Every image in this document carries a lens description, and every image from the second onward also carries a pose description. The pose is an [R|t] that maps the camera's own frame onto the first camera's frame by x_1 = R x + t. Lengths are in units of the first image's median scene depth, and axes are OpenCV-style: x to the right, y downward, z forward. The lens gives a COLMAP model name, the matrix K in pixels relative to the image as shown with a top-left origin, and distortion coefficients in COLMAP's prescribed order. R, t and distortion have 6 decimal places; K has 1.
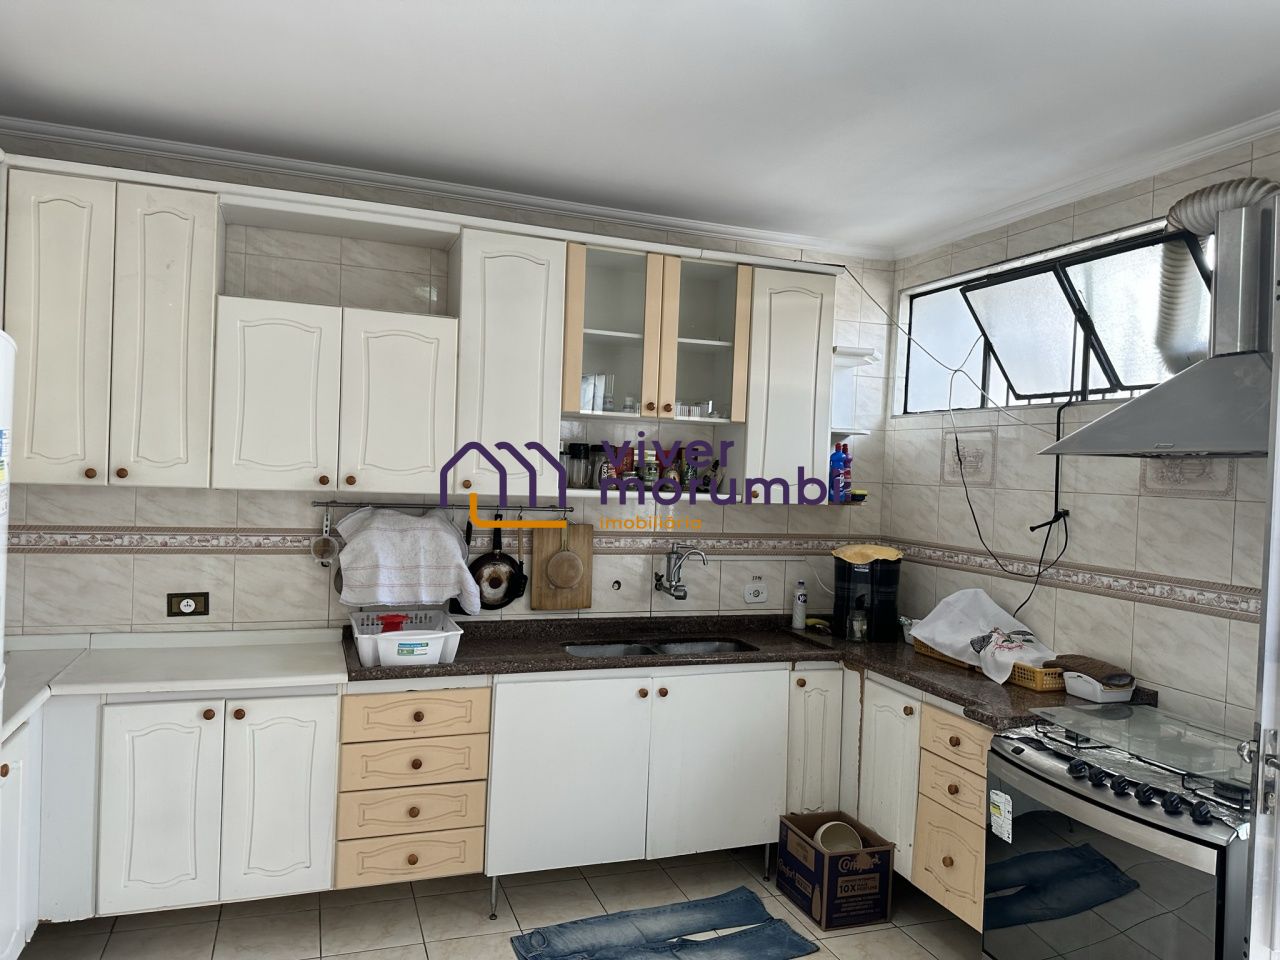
lens RADIAL K [[894.8, 0, 637.4], [0, 894.8, 477.1], [0, 0, 1]] dist [0.038693, -0.001789]
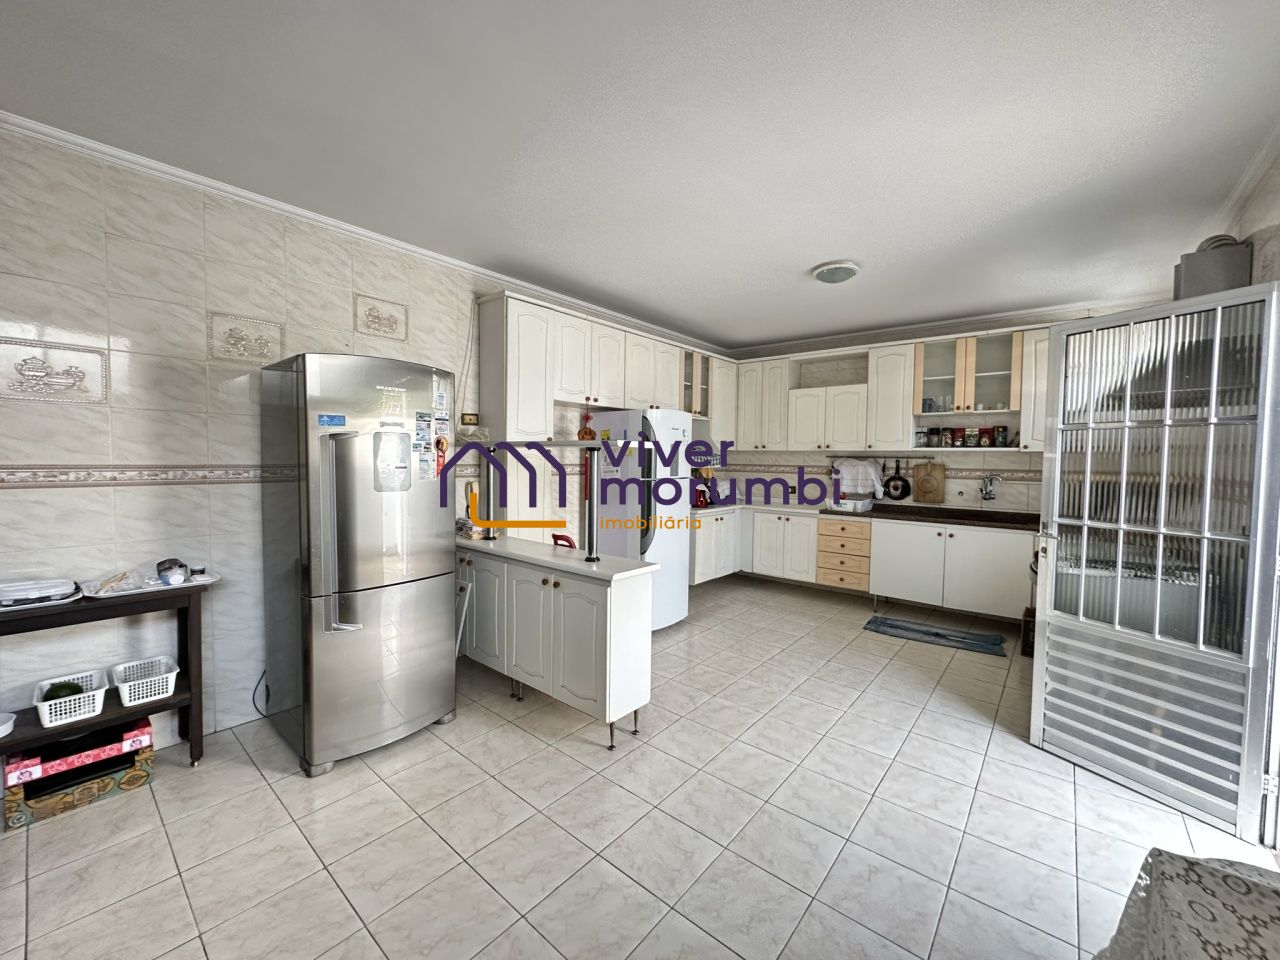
lens RADIAL K [[510.5, 0, 636.5], [0, 510.5, 482.3], [0, 0, 1]] dist [-0.000130, 0.000055]
pose [[0.506848, 0.003572, -0.862028, 0.708354], [-0.010644, 0.999941, -0.002115, 0.116578], [0.861970, 0.010248, 0.506856, -0.318792]]
